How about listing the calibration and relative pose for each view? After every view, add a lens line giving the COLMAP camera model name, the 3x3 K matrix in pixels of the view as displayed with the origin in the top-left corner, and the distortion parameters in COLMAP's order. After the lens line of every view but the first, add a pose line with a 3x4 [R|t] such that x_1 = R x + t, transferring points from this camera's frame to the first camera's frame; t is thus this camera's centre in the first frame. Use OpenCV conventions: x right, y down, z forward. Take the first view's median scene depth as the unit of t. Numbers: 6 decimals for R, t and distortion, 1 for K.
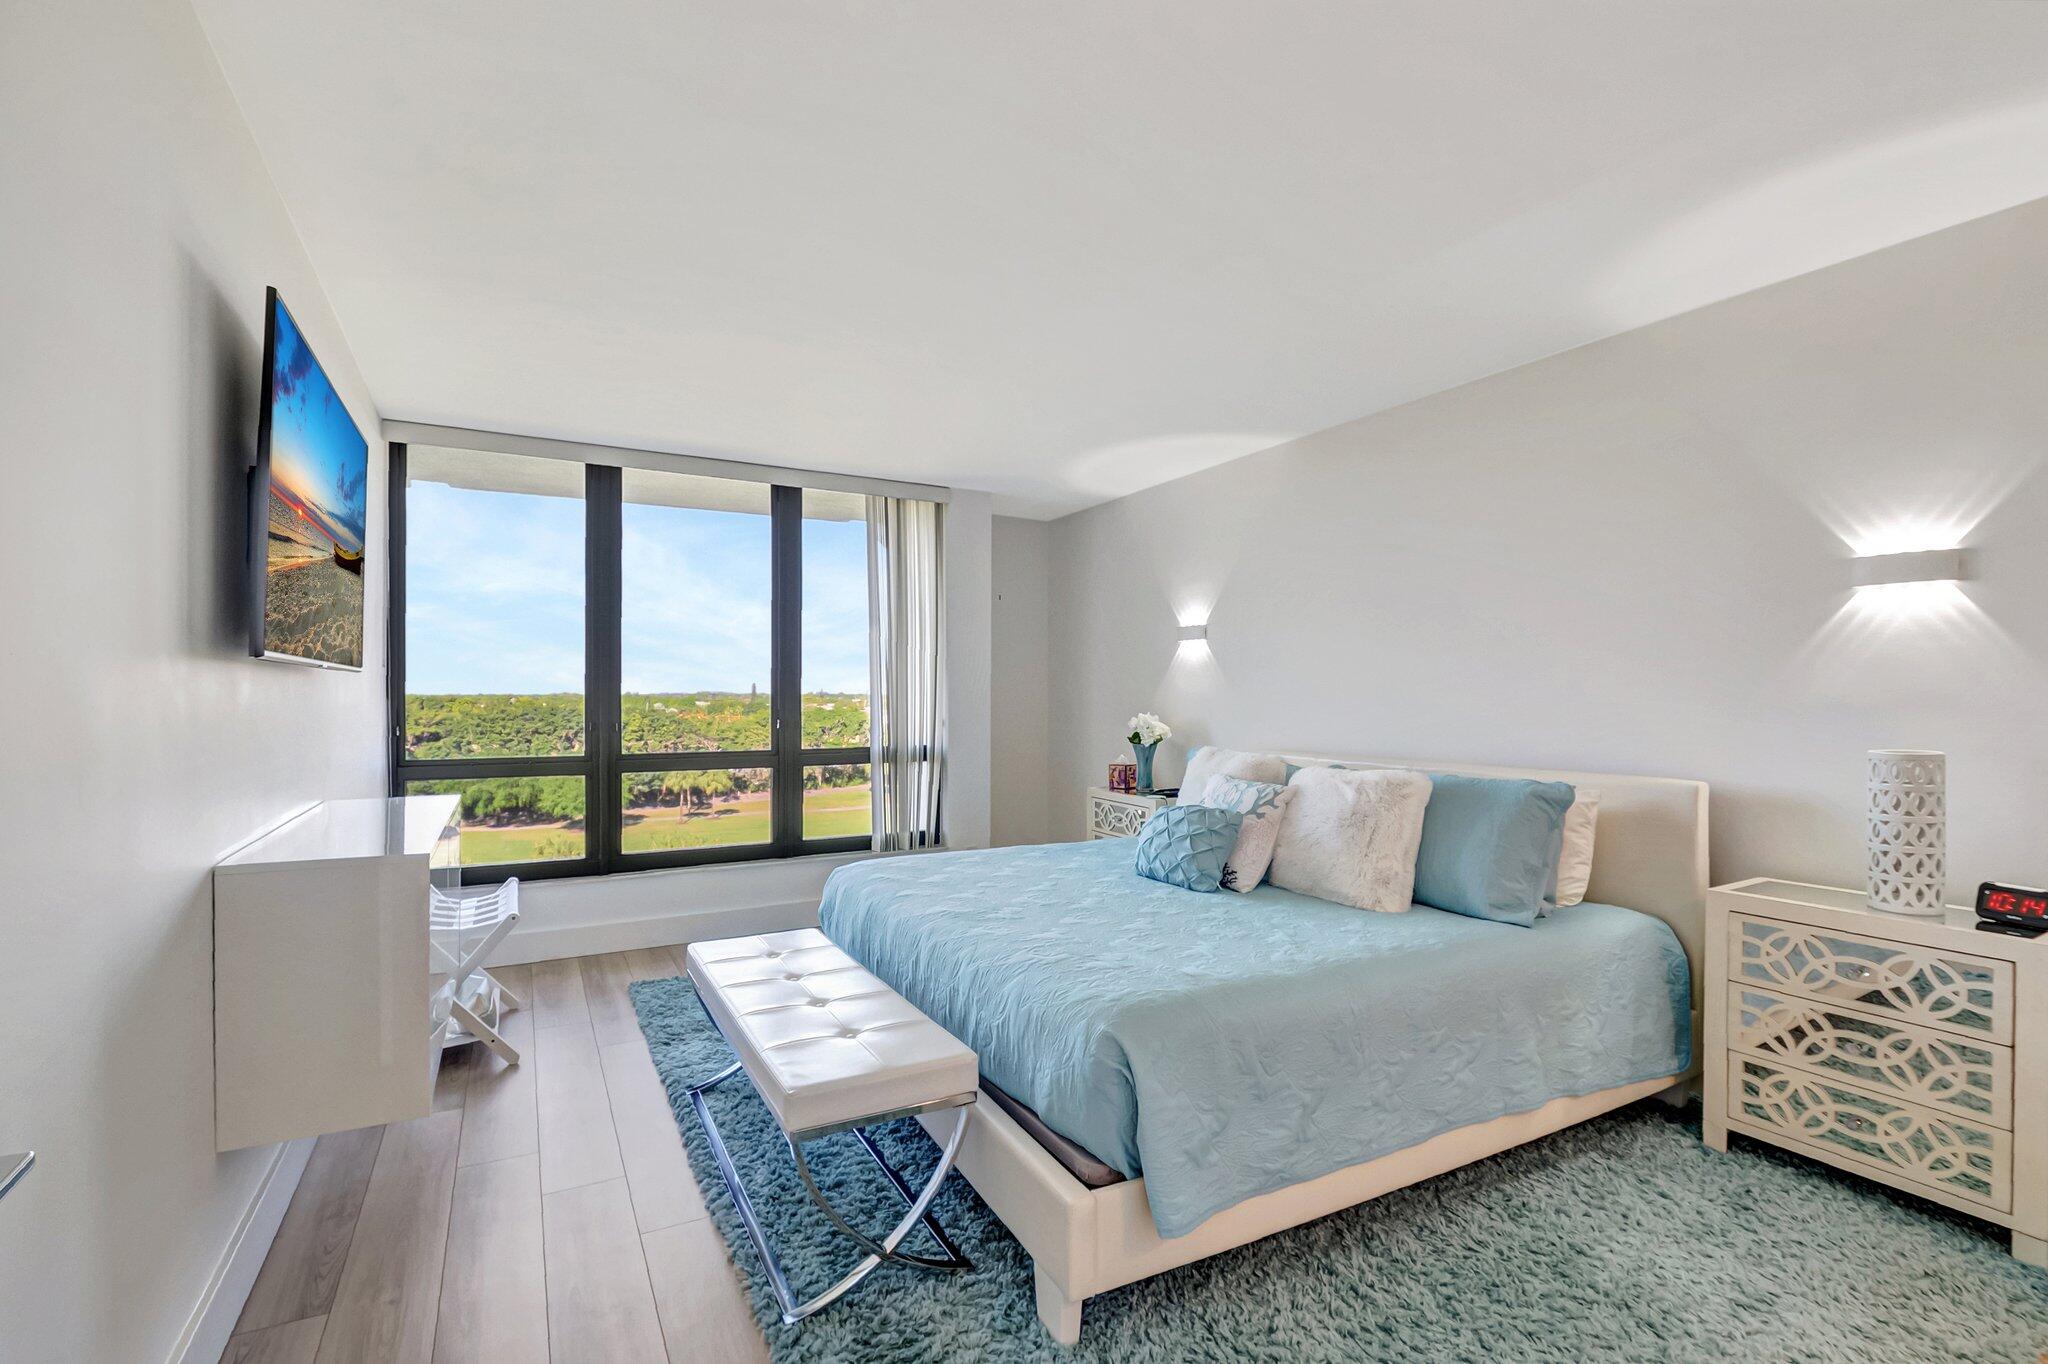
lens RADIAL K [[909.8, 0, 1023.2], [0, 909.8, 696.2], [0, 0, 1]] dist [0.001997, 0.000102]
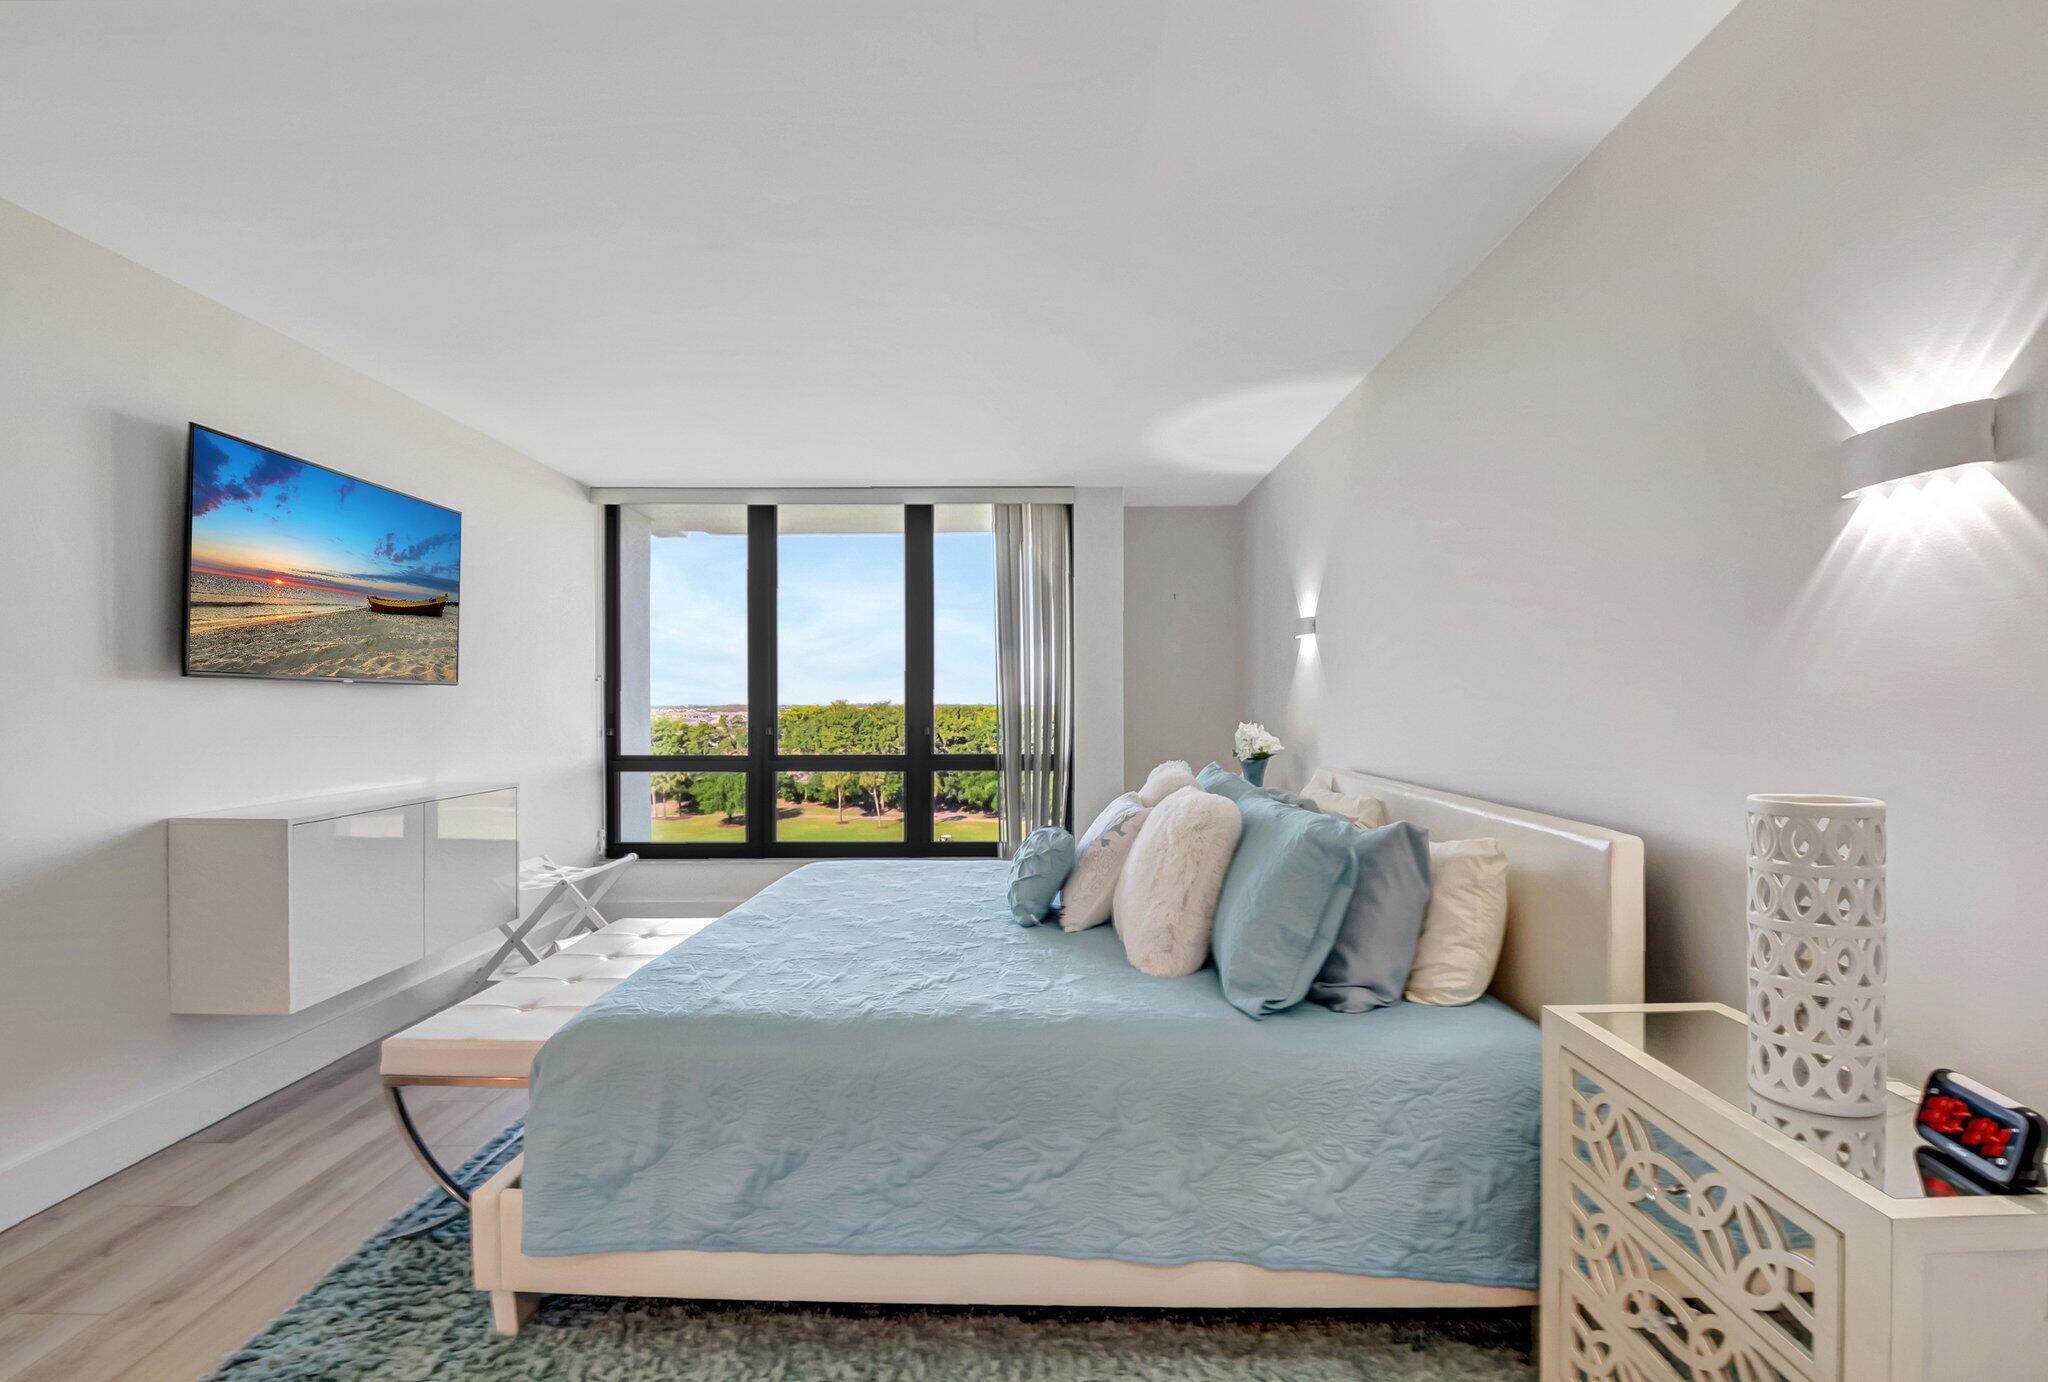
lens RADIAL K [[917.6, 0, 1019.6], [0, 917.6, 700.2], [0, 0, 1]] dist [0.002120, -0.000160]
pose [[0.868399, -0.006846, -0.495818, 0.627341], [0.004451, 0.999972, -0.006012, 0.004003], [0.495845, 0.003014, 0.868406, 0.228638]]
